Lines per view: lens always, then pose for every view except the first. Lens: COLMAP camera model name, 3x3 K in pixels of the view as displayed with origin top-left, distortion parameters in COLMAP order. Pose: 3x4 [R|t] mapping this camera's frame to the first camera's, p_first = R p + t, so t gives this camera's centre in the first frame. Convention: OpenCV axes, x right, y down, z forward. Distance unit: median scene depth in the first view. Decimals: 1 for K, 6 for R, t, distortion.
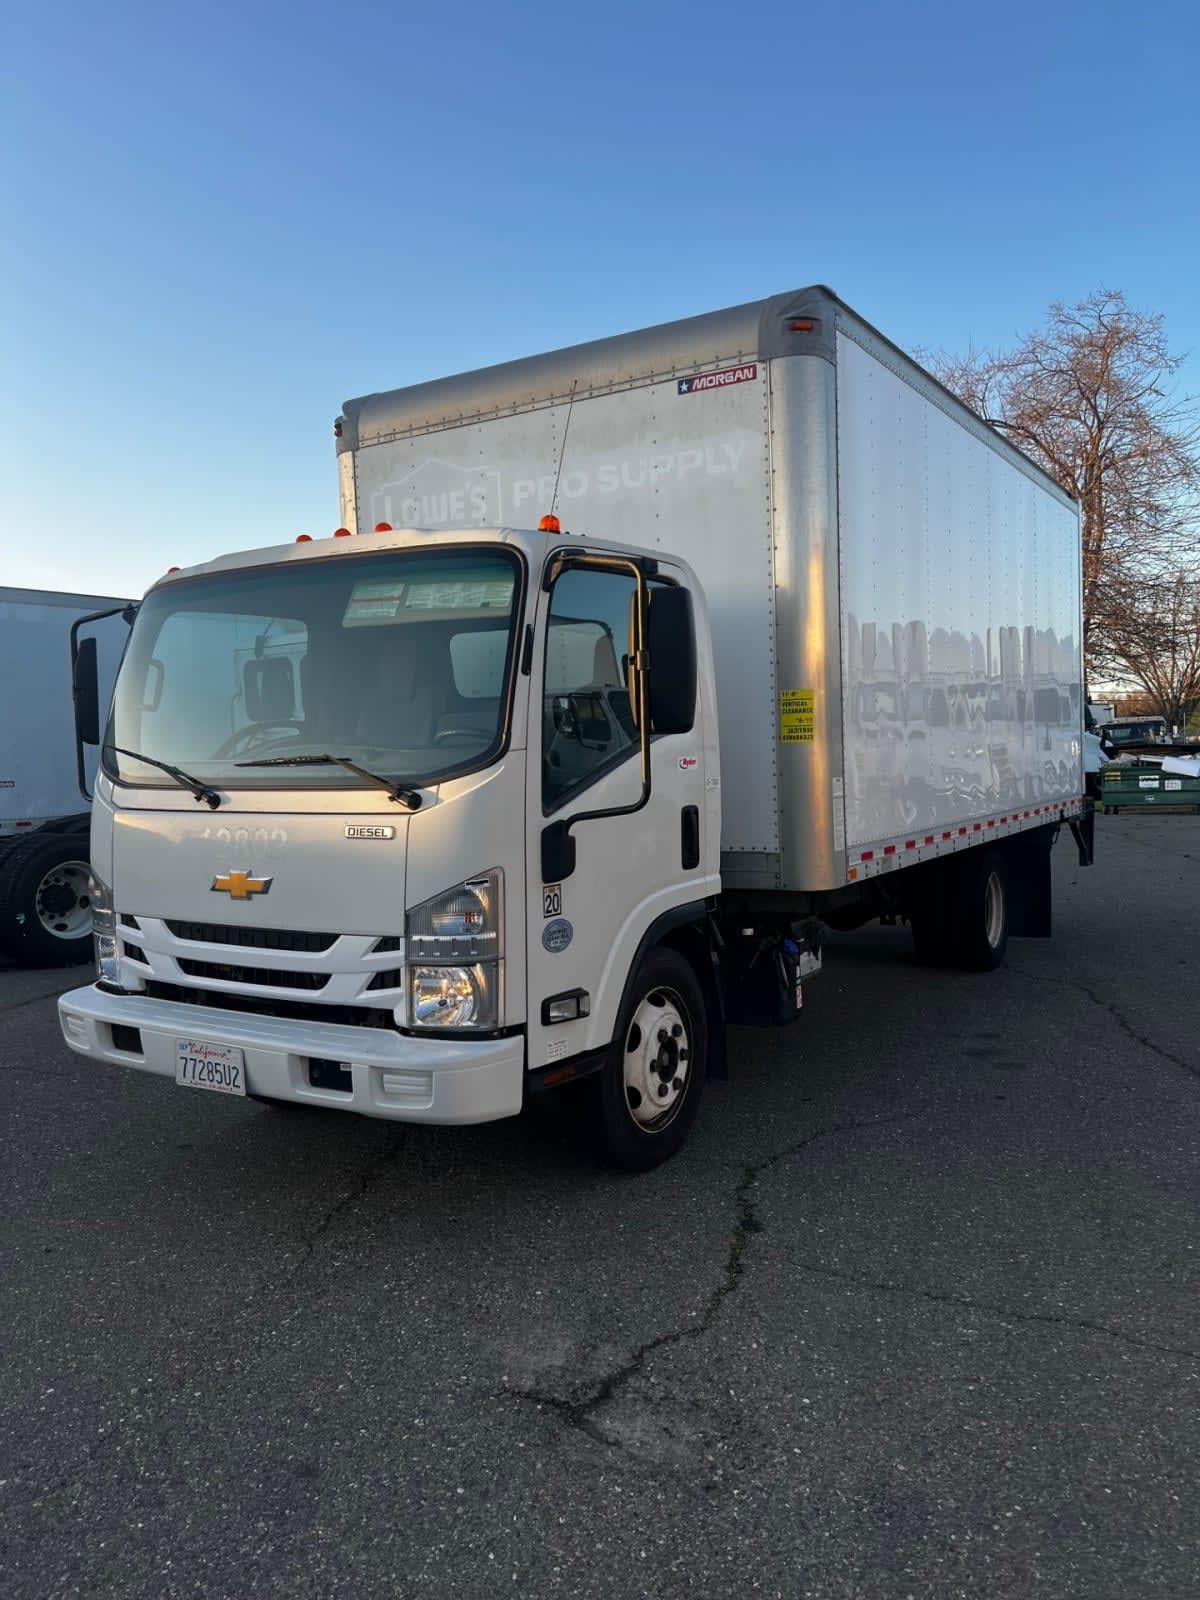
lens RADIAL K [[1196.3, 0, 594.6], [0, 1196.3, 823.3], [0, 0, 1]] dist [0.026929, 0.016151]
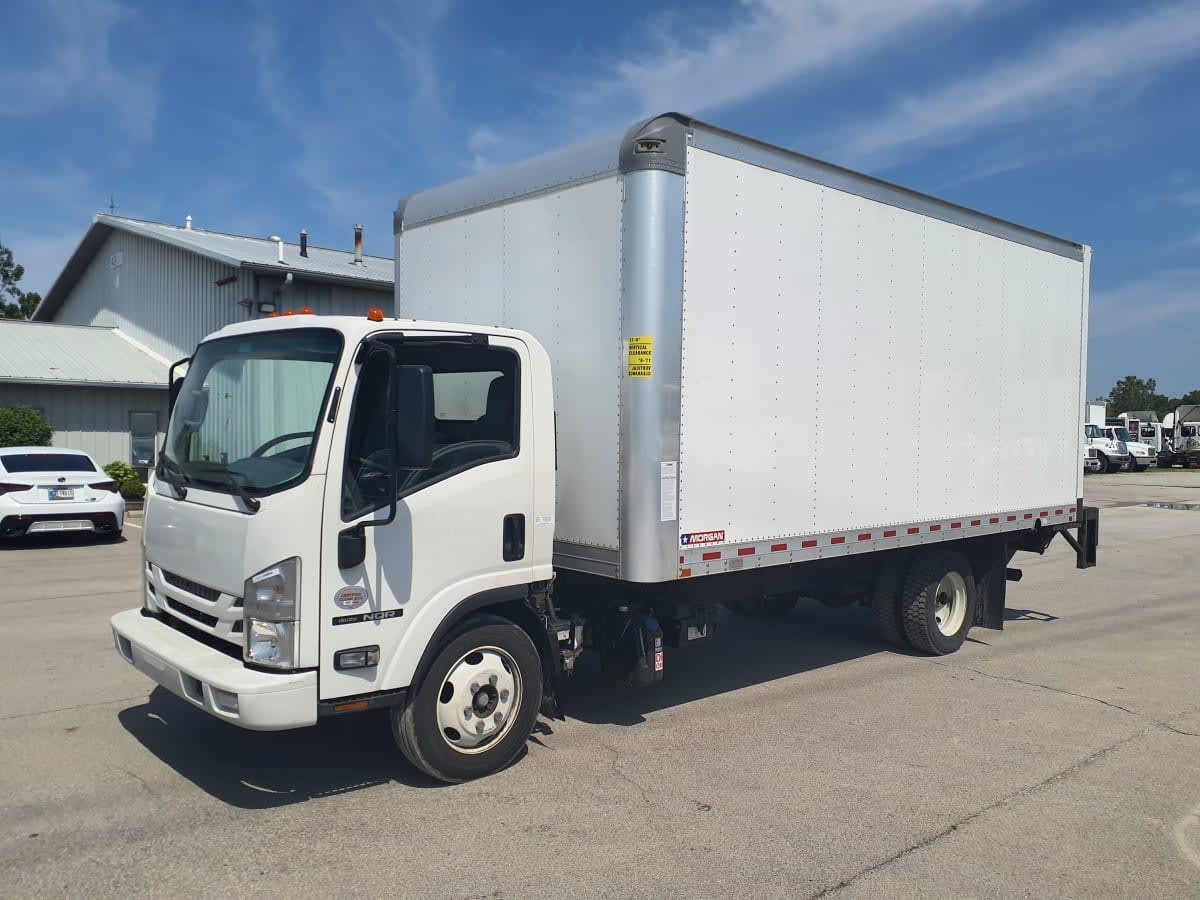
lens RADIAL K [[939.0, 0, 594.0], [0, 939.0, 450.6], [0, 0, 1]] dist [0.053157, -0.025251]
pose [[0.959850, 0.048814, -0.276234, 0.532024], [-0.056791, 0.998166, -0.020949, -0.081050], [0.274704, 0.035796, 0.960862, 0.000086]]
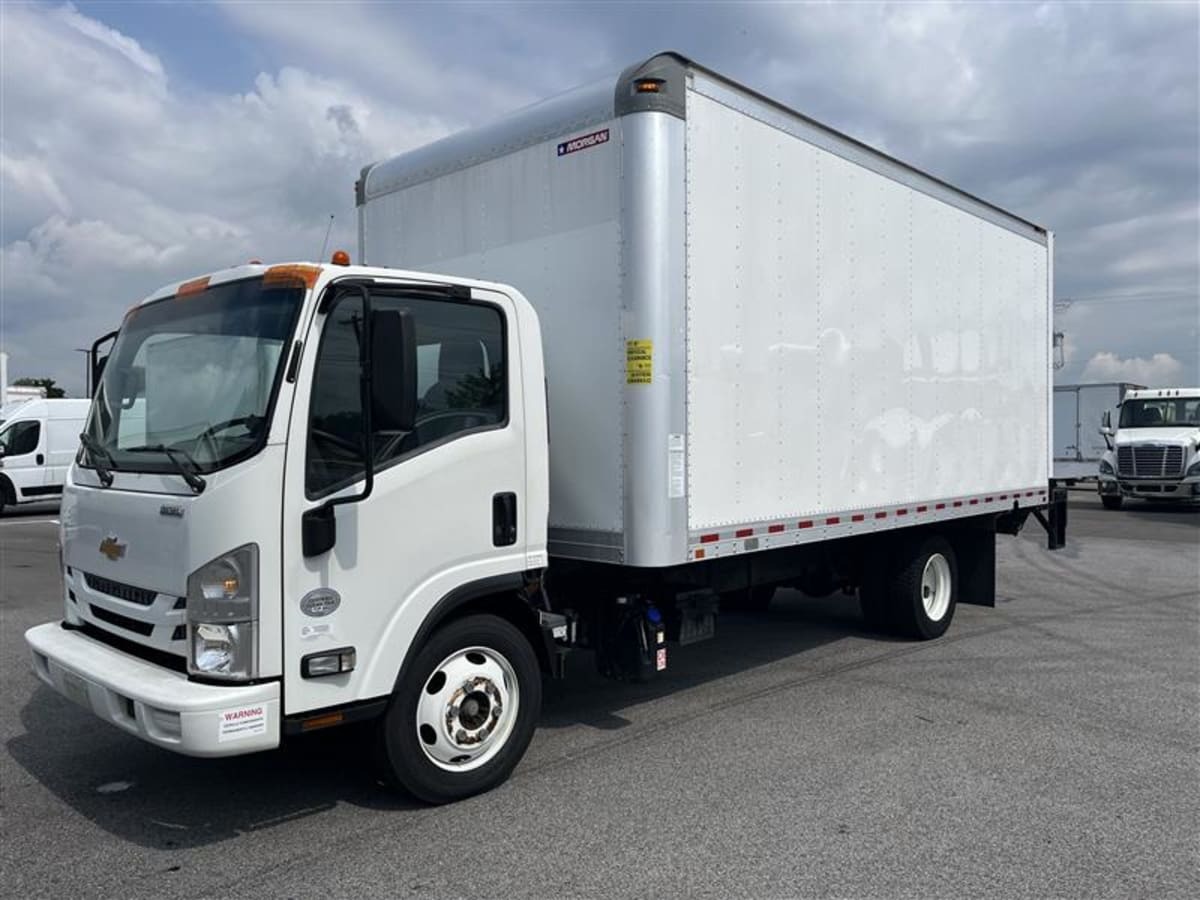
lens RADIAL K [[897.2, 0, 607.3], [0, 897.2, 448.2], [0, 0, 1]] dist [0.026929, 0.016151]
pose [[0.981366, 0.016622, -0.191425, 0.406995], [-0.026419, 0.998462, -0.048743, -0.021436], [0.190321, 0.052892, 0.980296, 0.168378]]
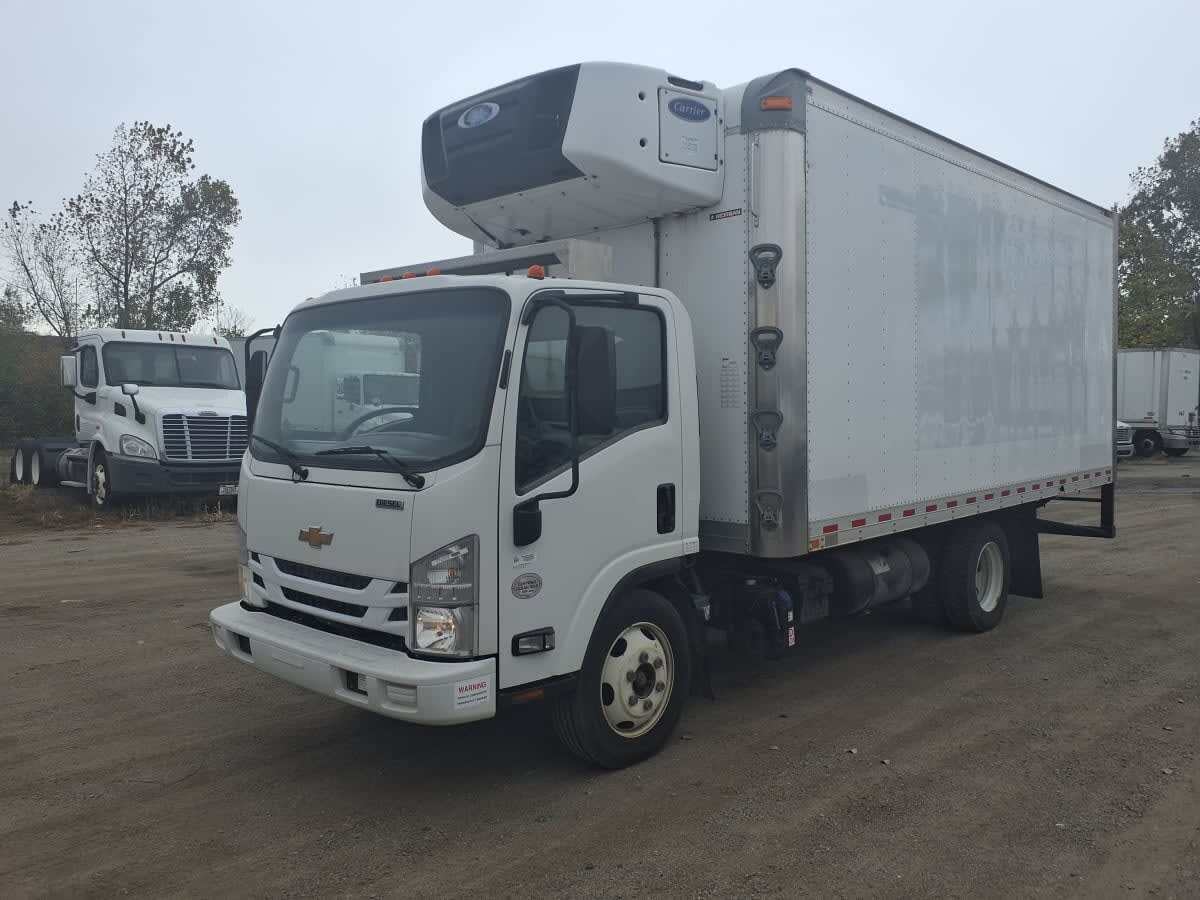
lens RADIAL K [[939.0, 0, 613.1], [0, 939.0, 451.1], [0, 0, 1]] dist [0.053157, -0.025251]
pose [[0.982476, 0.023265, -0.184930, 0.242317], [-0.025374, 0.999637, -0.009044, -0.046331], [0.184653, 0.013578, 0.982710, 0.005666]]
